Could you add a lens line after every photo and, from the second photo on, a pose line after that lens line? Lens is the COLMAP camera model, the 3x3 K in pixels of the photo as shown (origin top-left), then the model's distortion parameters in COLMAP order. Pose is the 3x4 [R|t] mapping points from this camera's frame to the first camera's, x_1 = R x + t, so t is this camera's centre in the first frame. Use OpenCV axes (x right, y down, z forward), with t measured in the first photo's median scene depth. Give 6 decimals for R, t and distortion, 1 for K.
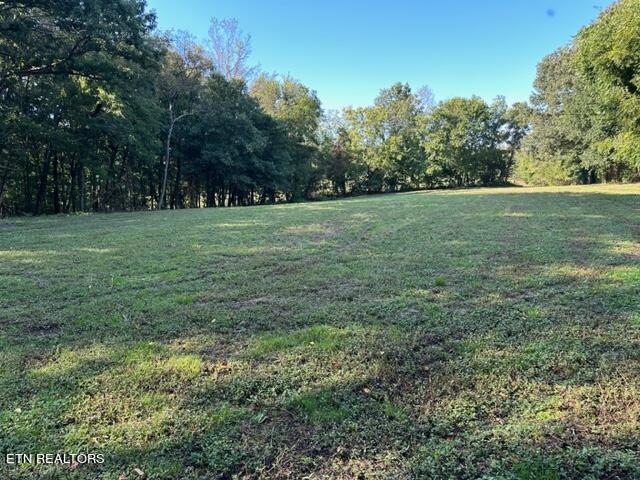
lens RADIAL K [[433.2, 0, 320.0], [0, 433.2, 240.0], [0, 0, 1]] dist [0.004106, -0.044509]
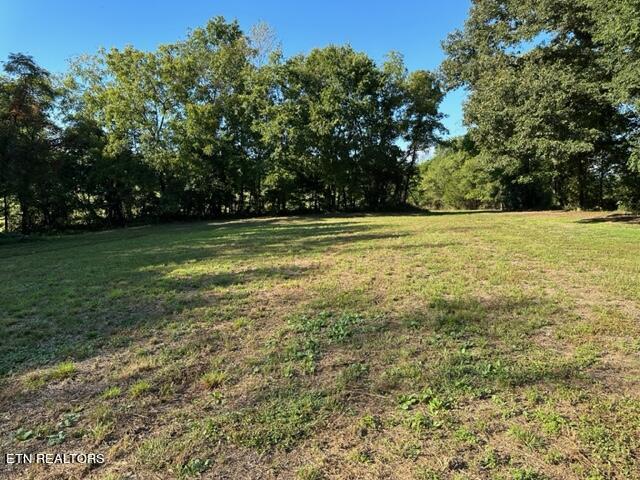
lens RADIAL K [[433.2, 0, 320.0], [0, 433.2, 240.0], [0, 0, 1]] dist [0.004106, -0.044509]
pose [[0.969021, -0.001963, 0.246969, 0.045330], [0.012969, 0.998993, -0.042944, -0.015874], [-0.246636, 0.044816, 0.968071, 0.121654]]
